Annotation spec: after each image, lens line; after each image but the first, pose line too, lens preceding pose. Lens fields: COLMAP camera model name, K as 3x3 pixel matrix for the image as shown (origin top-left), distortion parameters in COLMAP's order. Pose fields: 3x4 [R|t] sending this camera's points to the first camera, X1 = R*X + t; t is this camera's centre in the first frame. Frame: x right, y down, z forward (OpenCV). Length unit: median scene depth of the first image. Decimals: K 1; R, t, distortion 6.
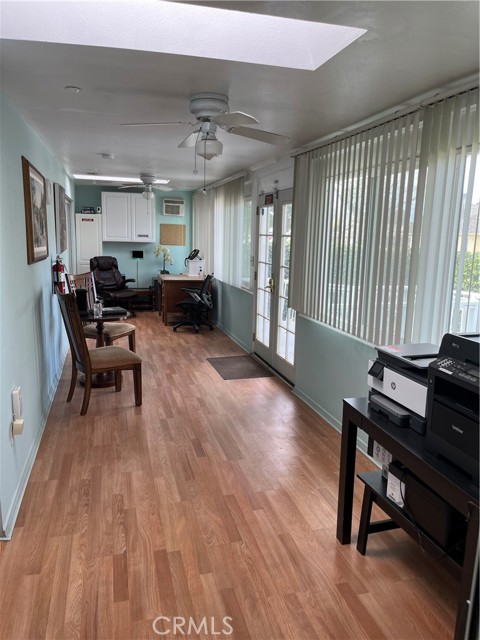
lens RADIAL K [[480.9, 0, 240.4], [0, 480.9, 320.3], [0, 0, 1]] dist [0.001594, 0.000054]
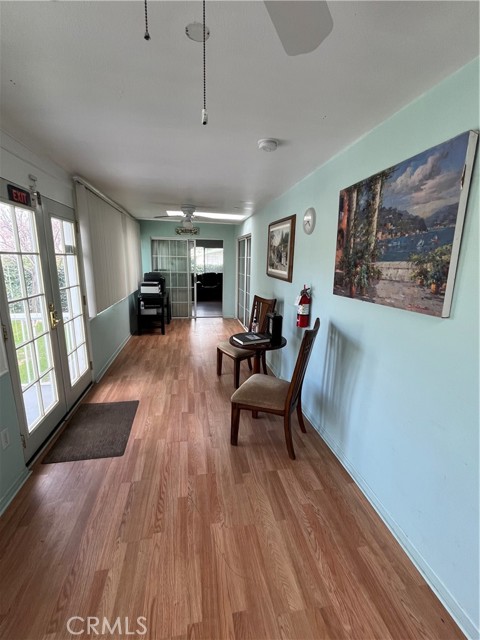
lens RADIAL K [[279.0, 0, 240.8], [0, 279.0, 319.8], [0, 0, 1]] dist [0.000526, 0.000038]
pose [[-0.995285, -0.062634, 0.074053, -0.283082], [-0.029418, 0.922505, 0.384863, -0.269705], [-0.092420, 0.380870, -0.919998, 1.472603]]
